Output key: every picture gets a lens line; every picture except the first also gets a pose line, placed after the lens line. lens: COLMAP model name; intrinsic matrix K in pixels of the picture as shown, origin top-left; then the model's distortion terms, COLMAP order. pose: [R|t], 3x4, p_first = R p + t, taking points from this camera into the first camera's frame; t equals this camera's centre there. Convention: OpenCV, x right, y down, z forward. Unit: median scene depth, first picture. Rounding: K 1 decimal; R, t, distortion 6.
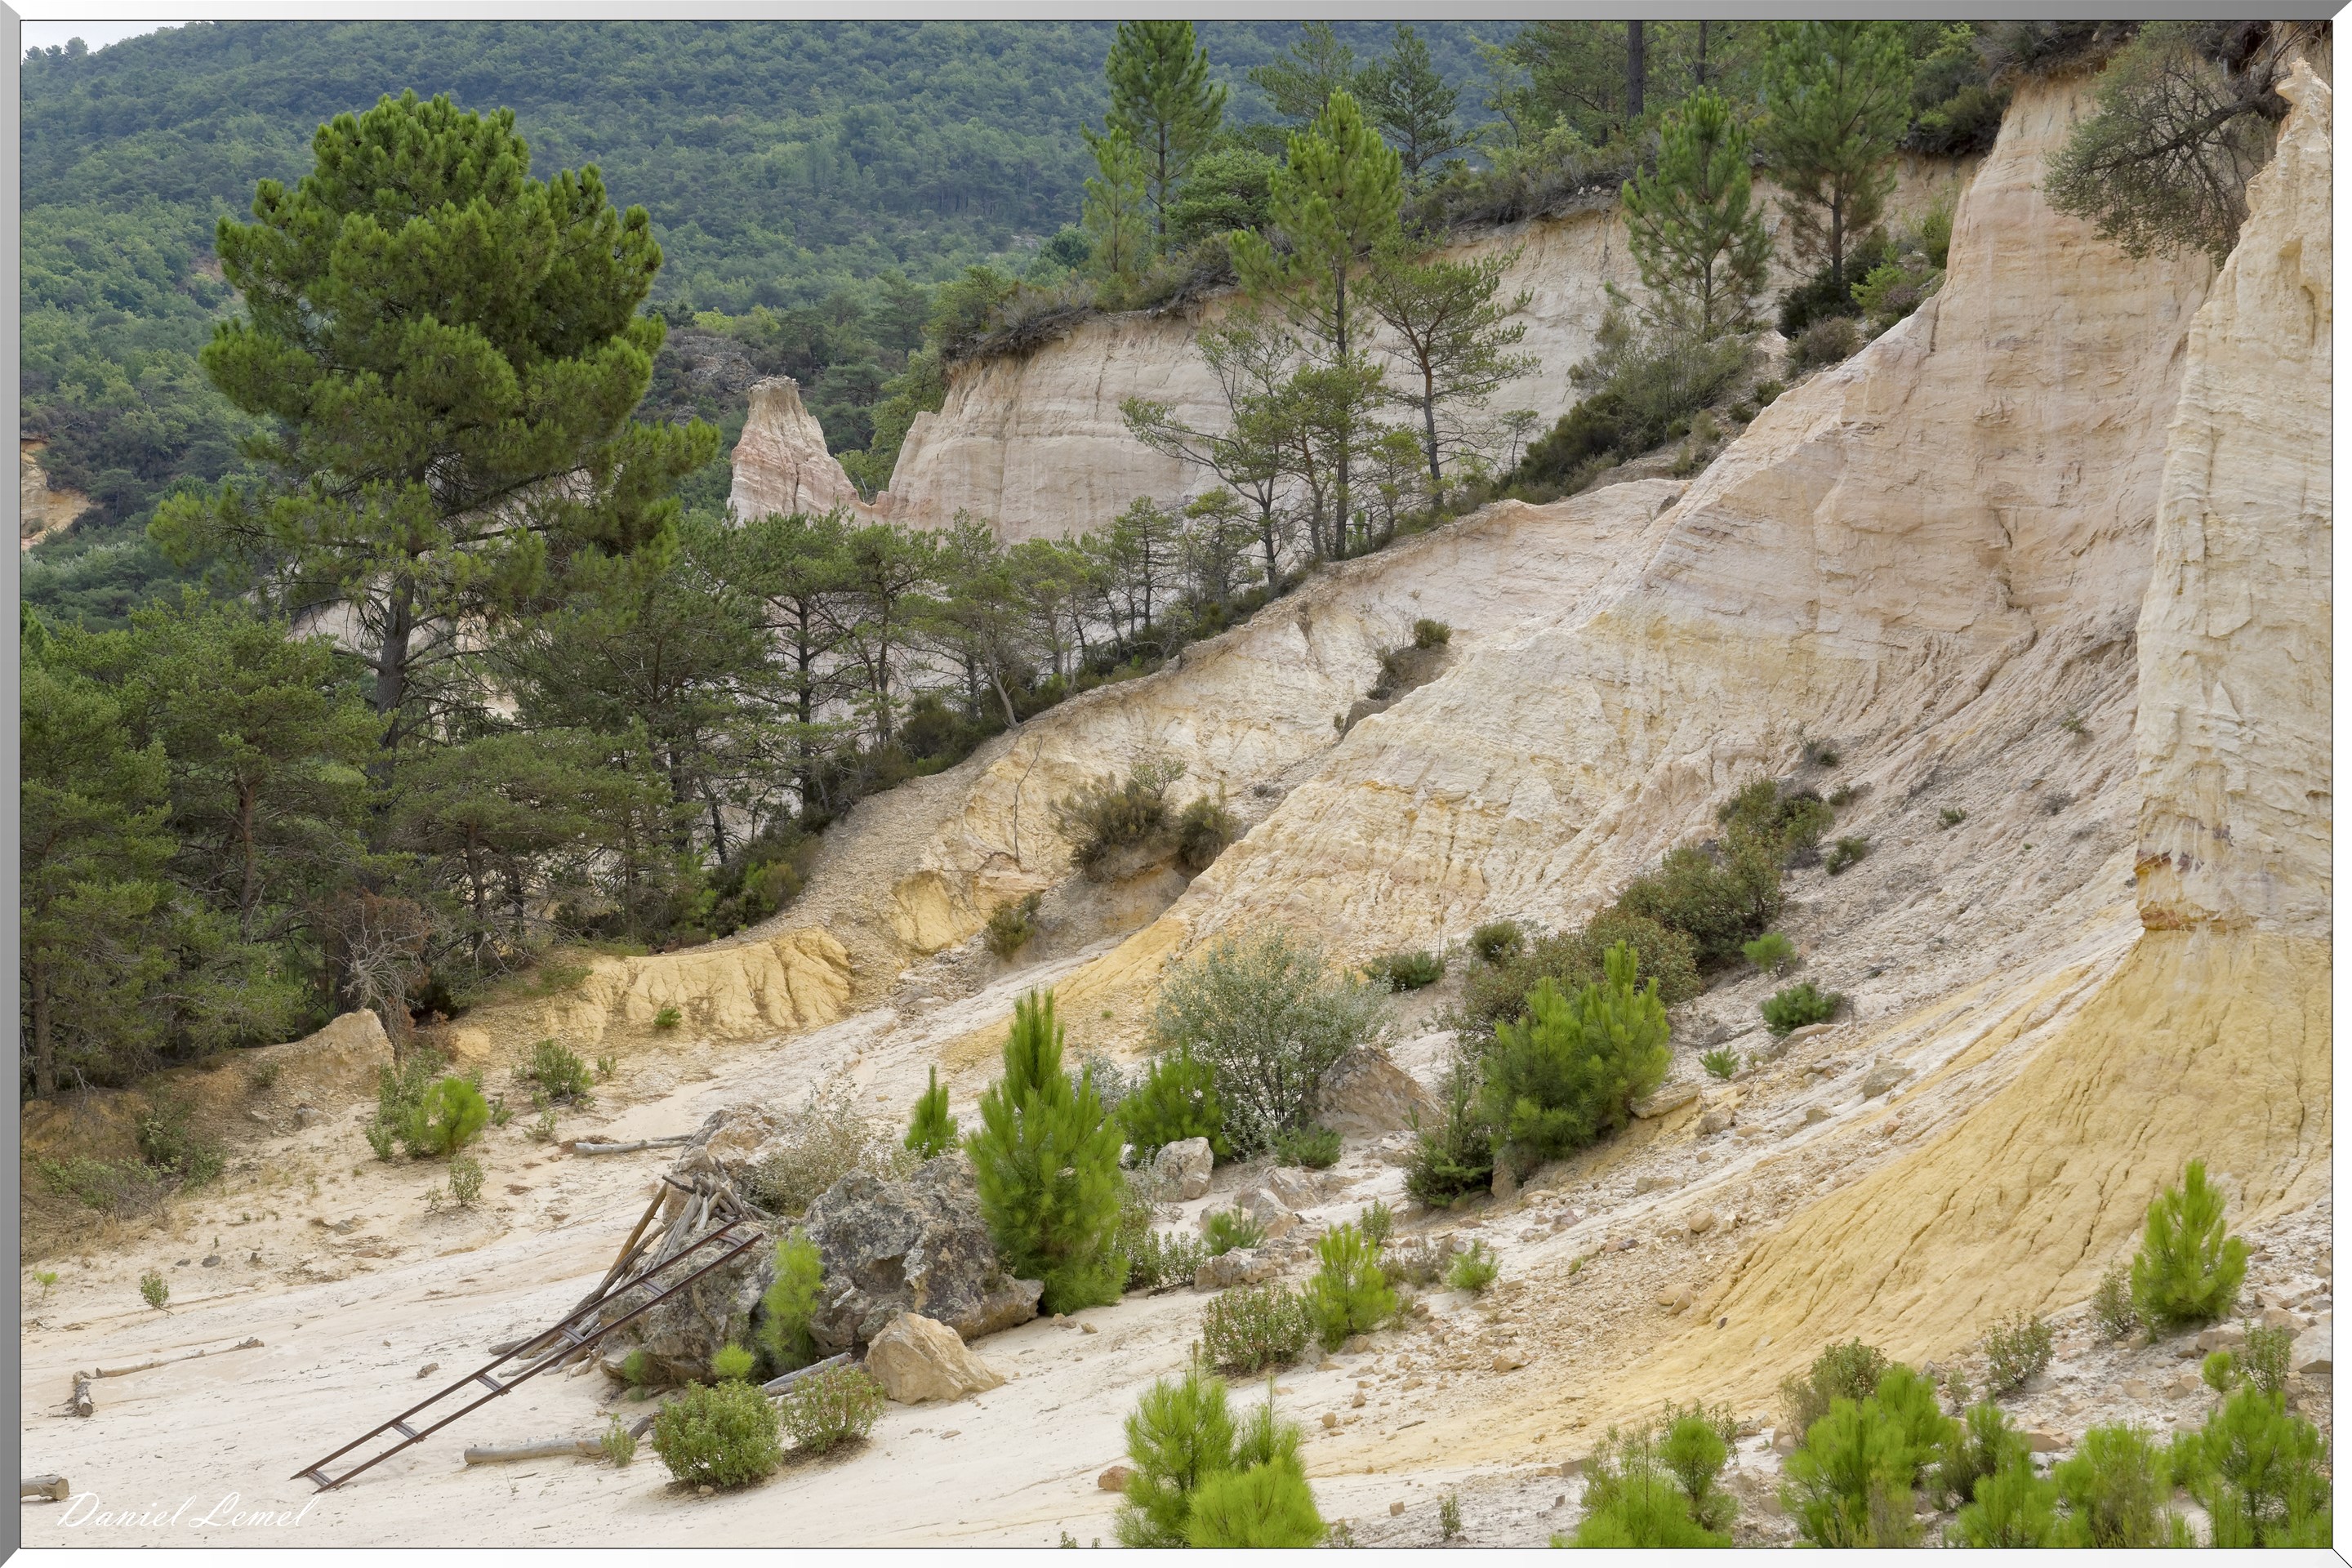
lens RADIAL K [[5216.2, 0, 1176.0], [0, 5216.2, 784.0], [0, 0, 1]] dist [0.041333, 0.046242]
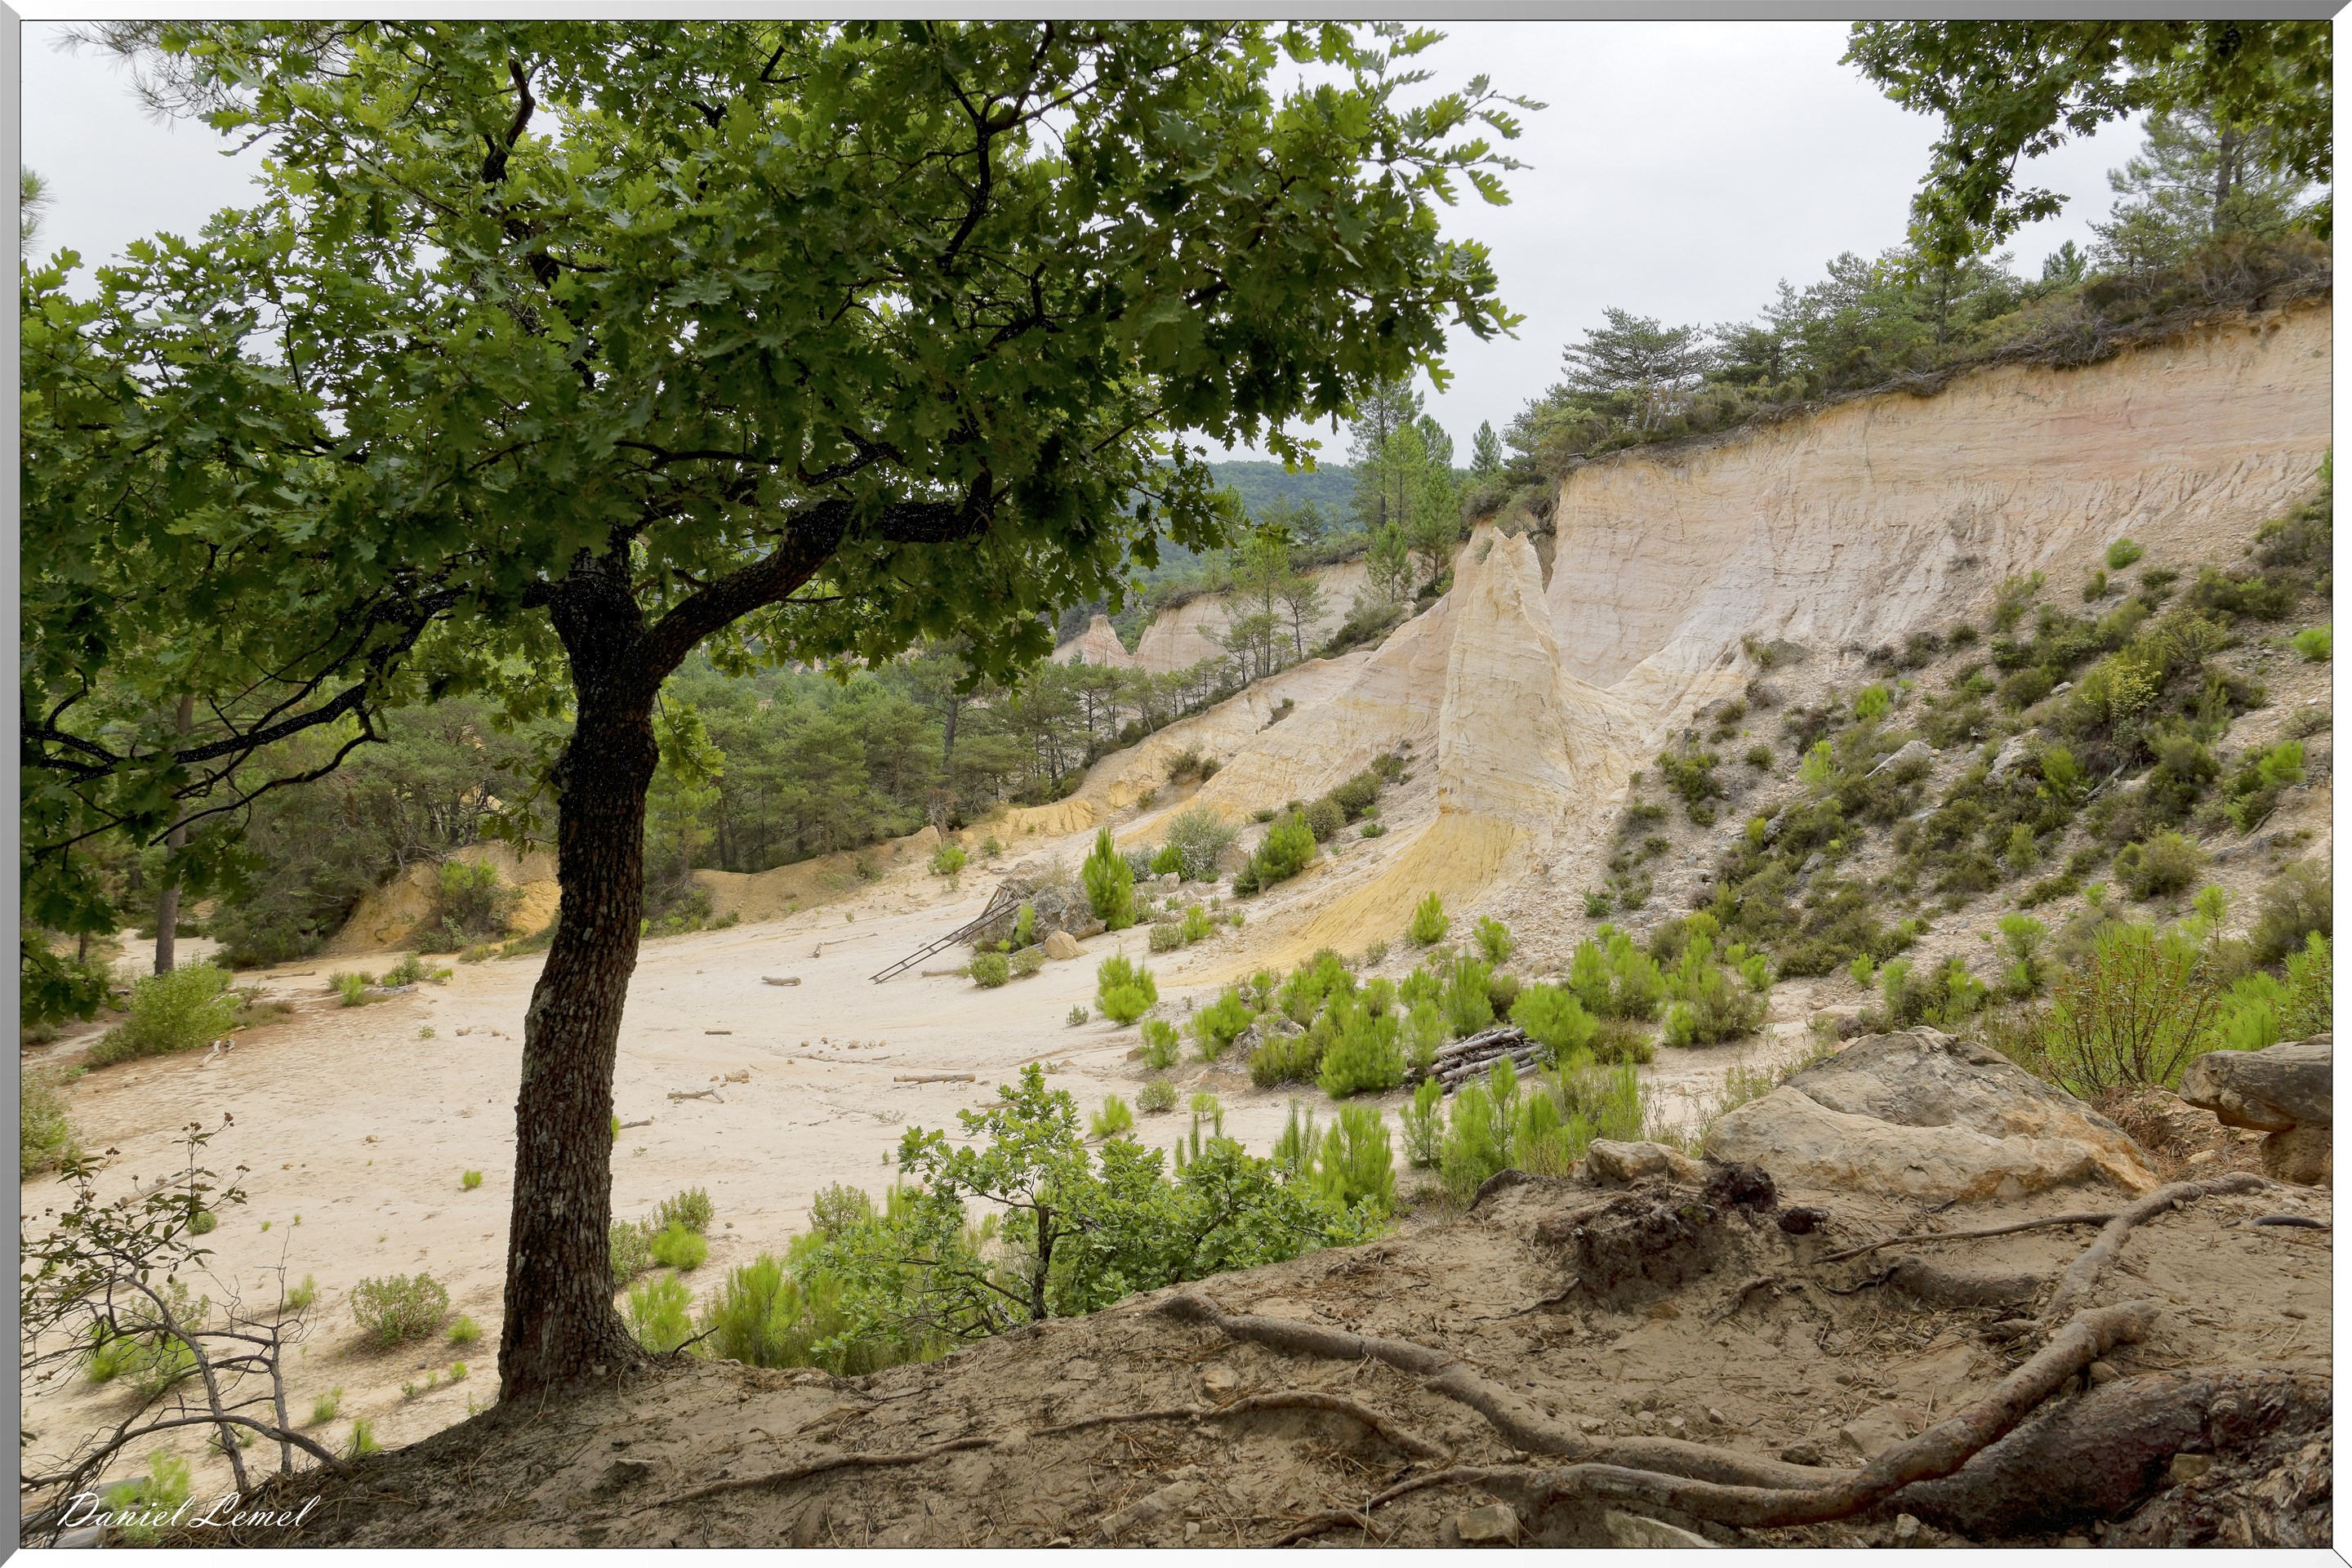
lens RADIAL K [[1733.6, 0, 1151.6], [0, 1733.6, 781.2], [0, 0, 1]] dist [-0.001985, 0.000399]
pose [[0.995953, 0.003943, -0.089785, 0.061525], [-0.001603, 0.999657, 0.026123, -0.009615], [0.089857, -0.025874, 0.995619, -0.016204]]
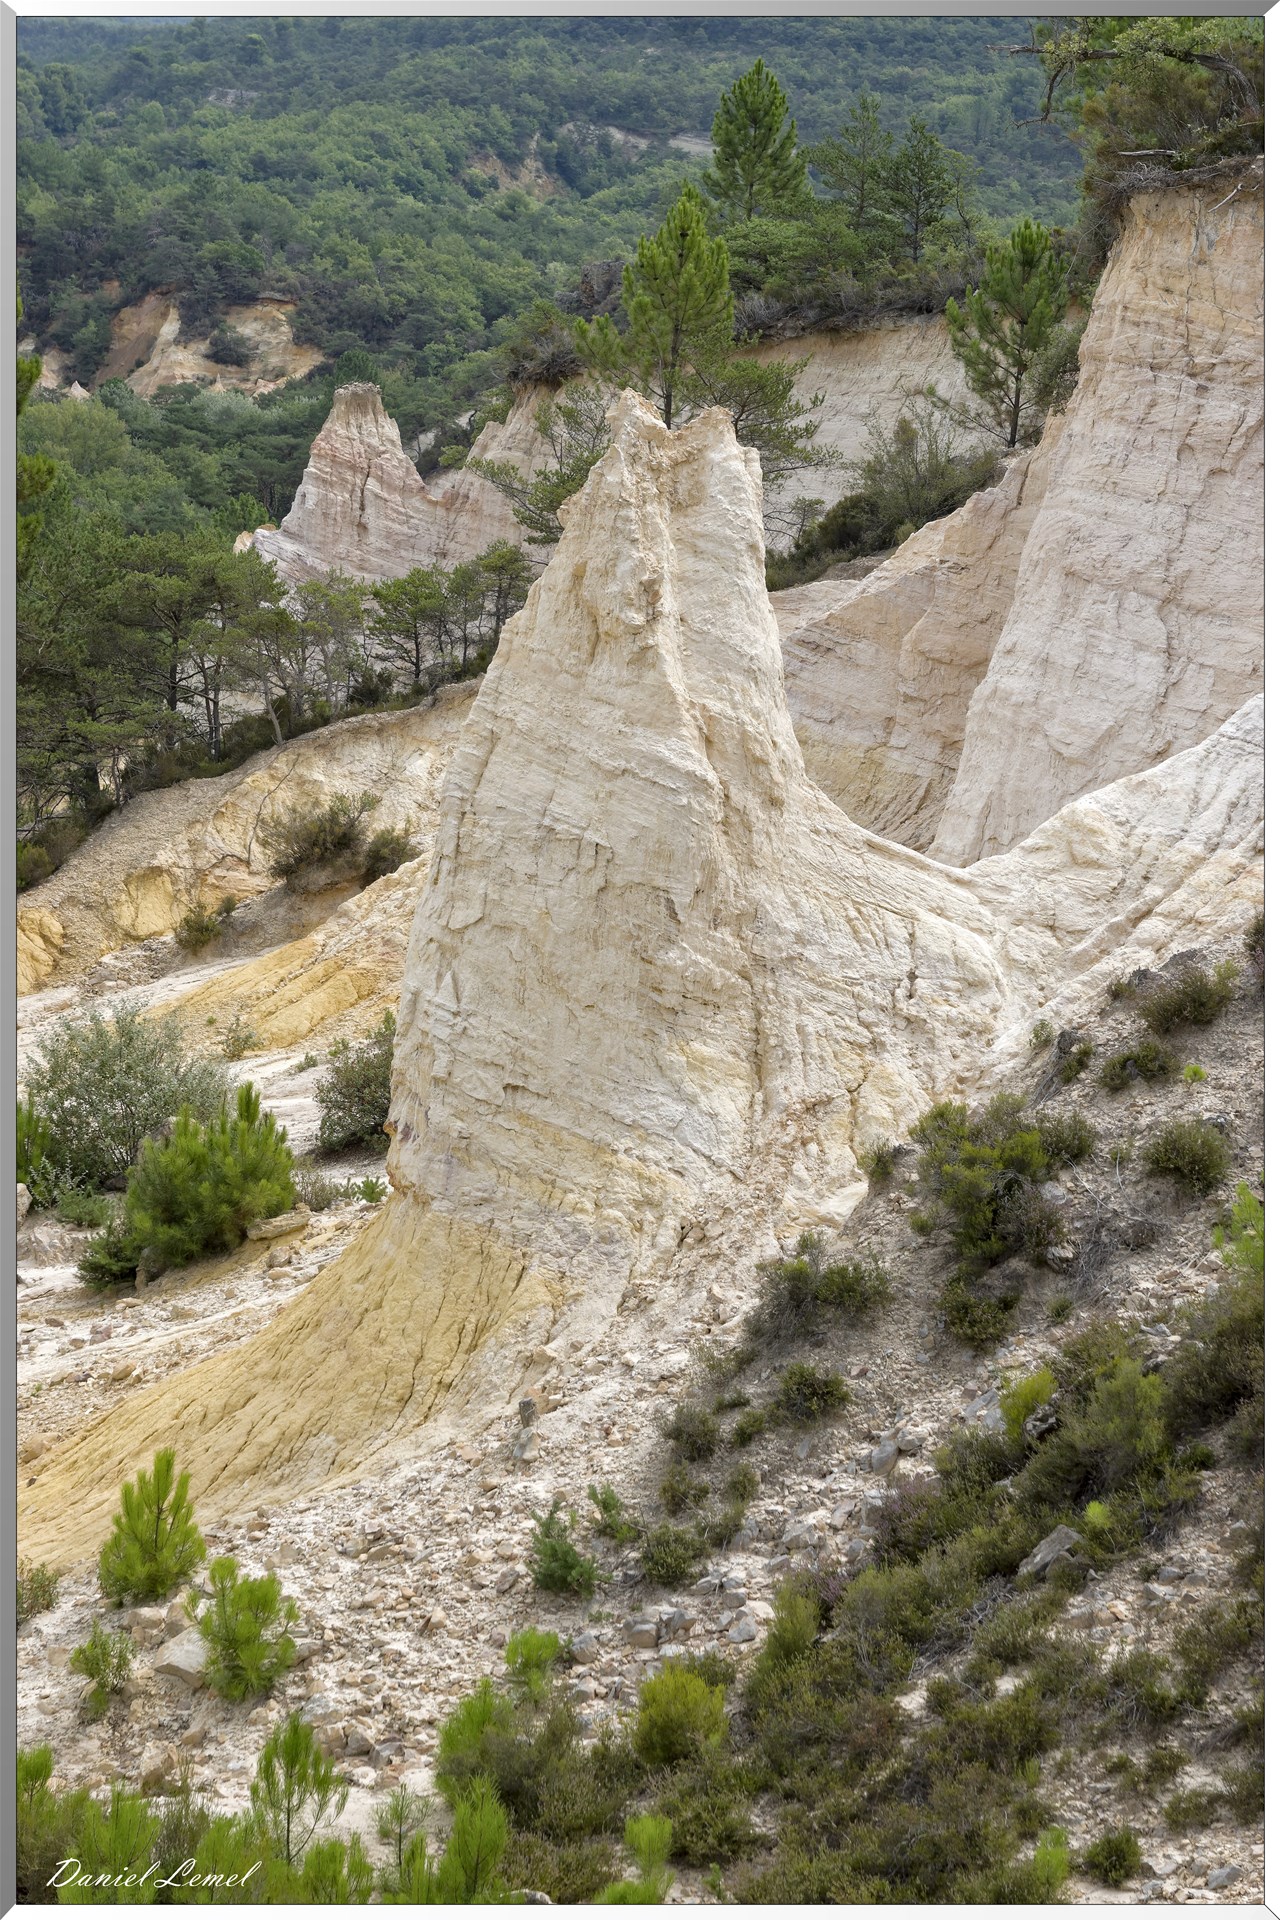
lens RADIAL K [[4258.1, 0, 642.1], [0, 4258.1, 991.2], [0, 0, 1]] dist [0.041333, 0.046242]
pose [[0.981297, 0.108322, -0.159130, 0.210382], [-0.093451, 0.990773, 0.098158, -0.058543], [0.168295, -0.081451, 0.982366, 0.079750]]
